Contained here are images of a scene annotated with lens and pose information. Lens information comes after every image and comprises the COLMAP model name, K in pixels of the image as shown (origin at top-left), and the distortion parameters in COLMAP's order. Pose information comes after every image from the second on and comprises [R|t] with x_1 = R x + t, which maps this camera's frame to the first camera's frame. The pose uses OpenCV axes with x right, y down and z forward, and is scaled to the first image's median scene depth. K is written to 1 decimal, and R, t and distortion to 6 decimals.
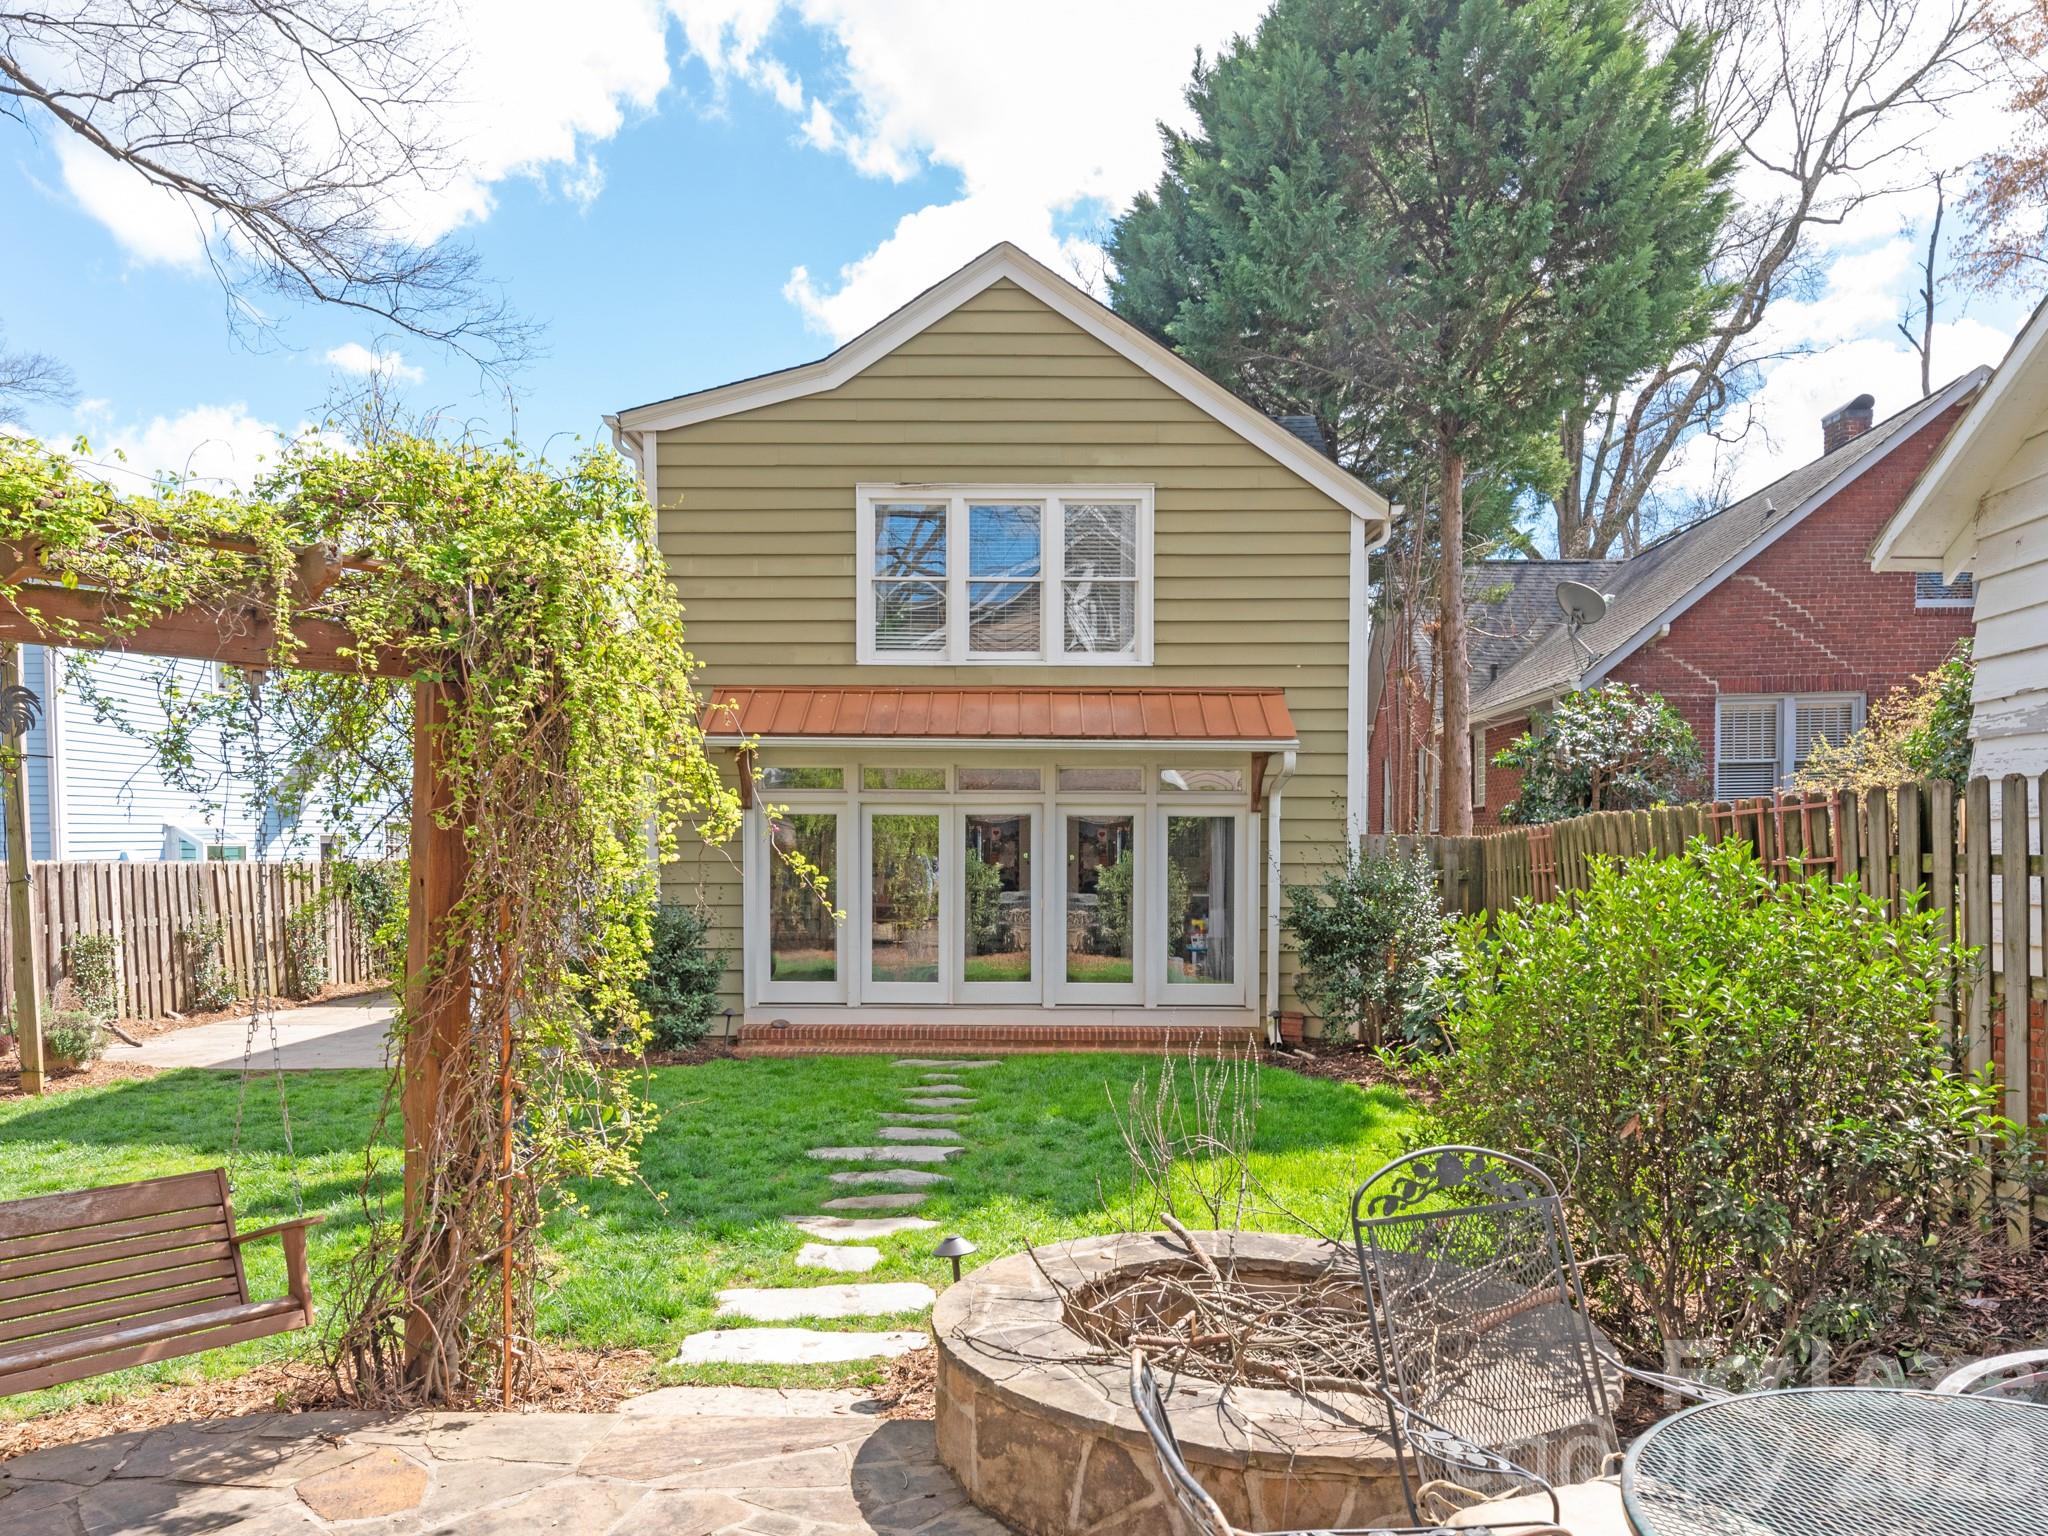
lens RADIAL K [[1394.3, 0, 1026.8], [0, 1394.3, 892.5], [0, 0, 1]] dist [0.004520, -0.001817]
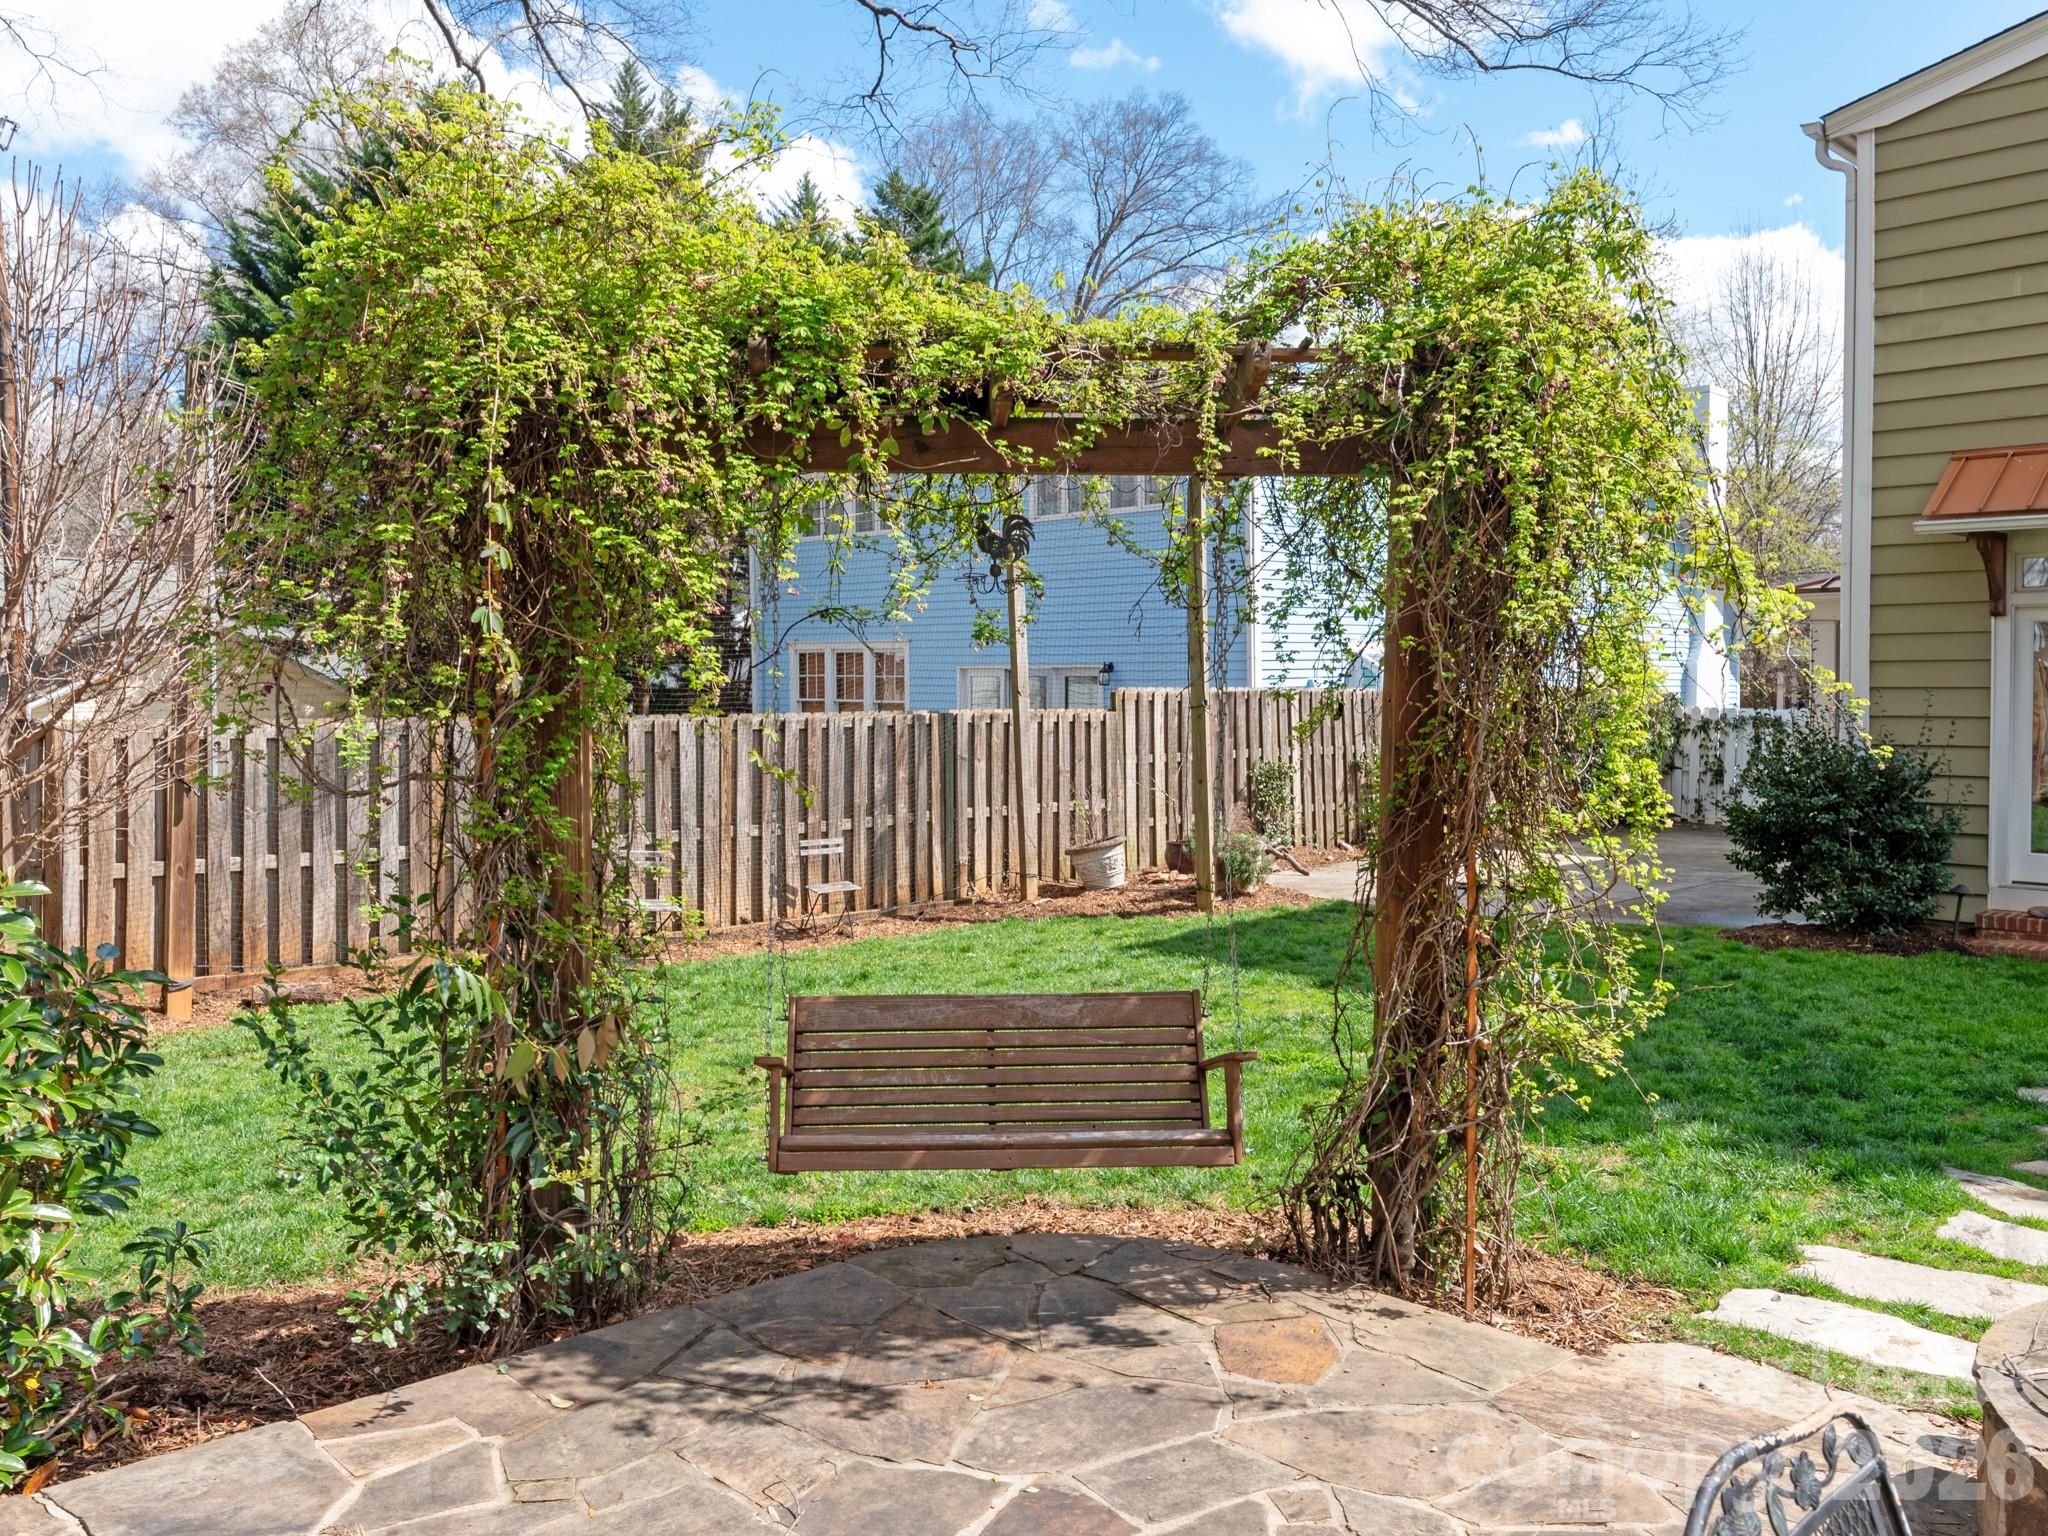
lens RADIAL K [[1652.6, 0, 1026.9], [0, 1652.6, 729.9], [0, 0, 1]] dist [-0.003562, 0.002371]
pose [[0.719341, 0.016783, -0.694454, 0.038861], [-0.015873, 0.999844, 0.007722, 0.001806], [0.694476, 0.005468, 0.719495, 0.021538]]
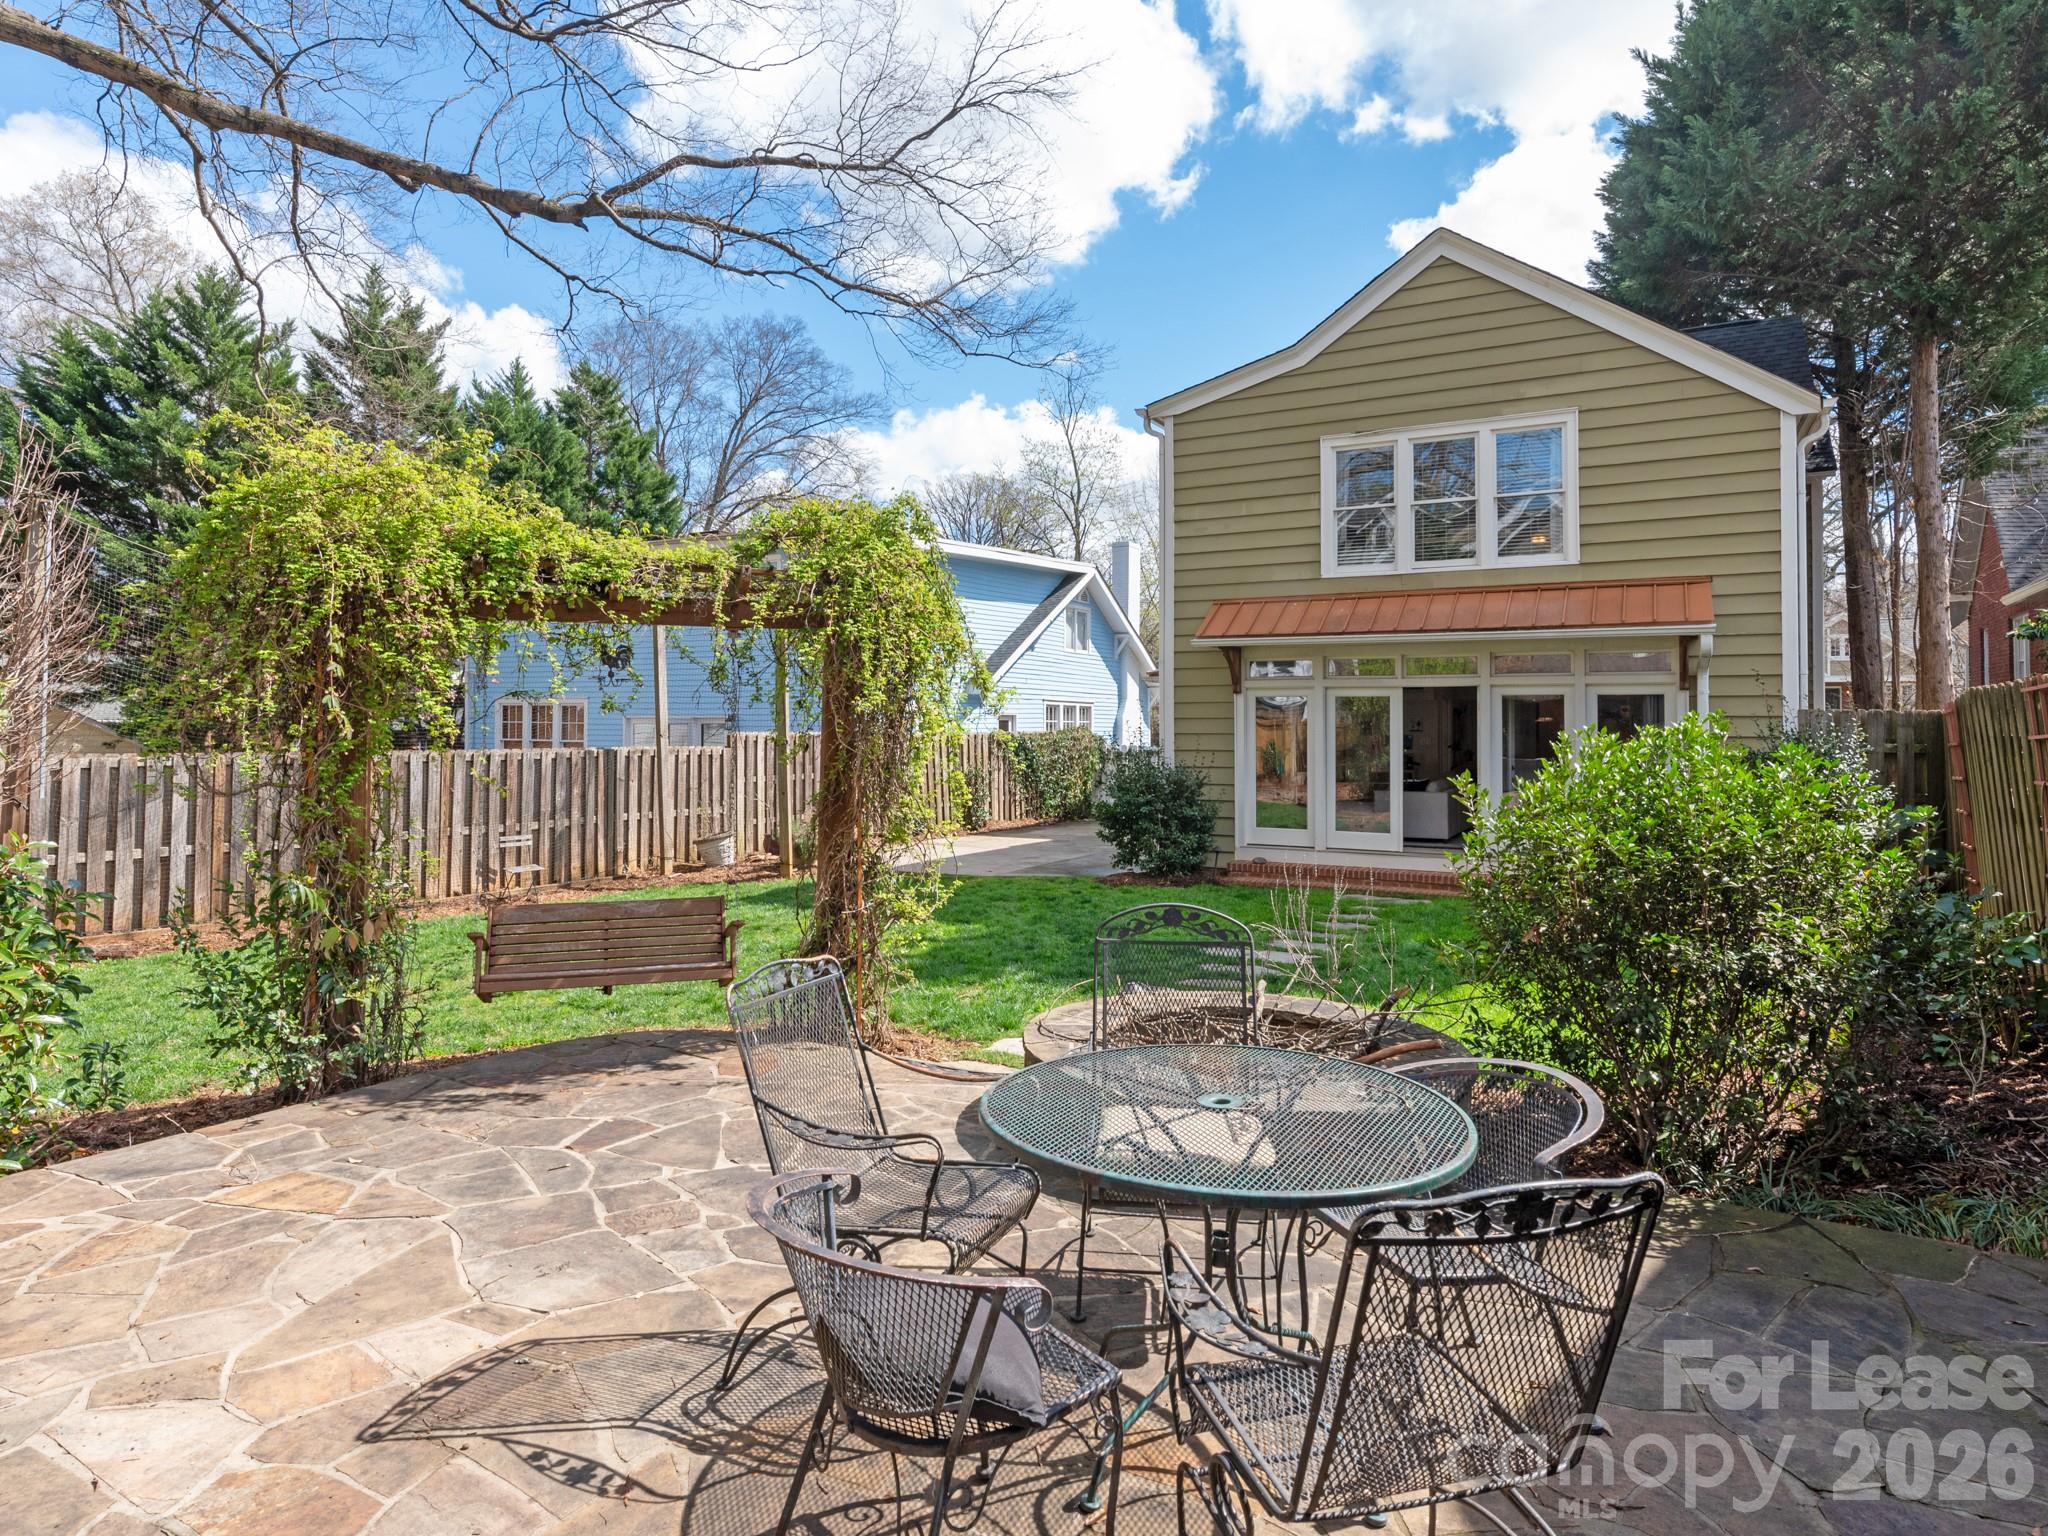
lens RADIAL K [[1165.1, 0, 1025.2], [0, 1165.1, 695.3], [0, 0, 1]] dist [0.001638, -0.001092]
pose [[0.885166, -0.012684, -0.465102, 0.138258], [-0.013308, 0.998529, -0.052558, 0.001860], [0.465085, 0.052713, 0.883695, -0.054617]]
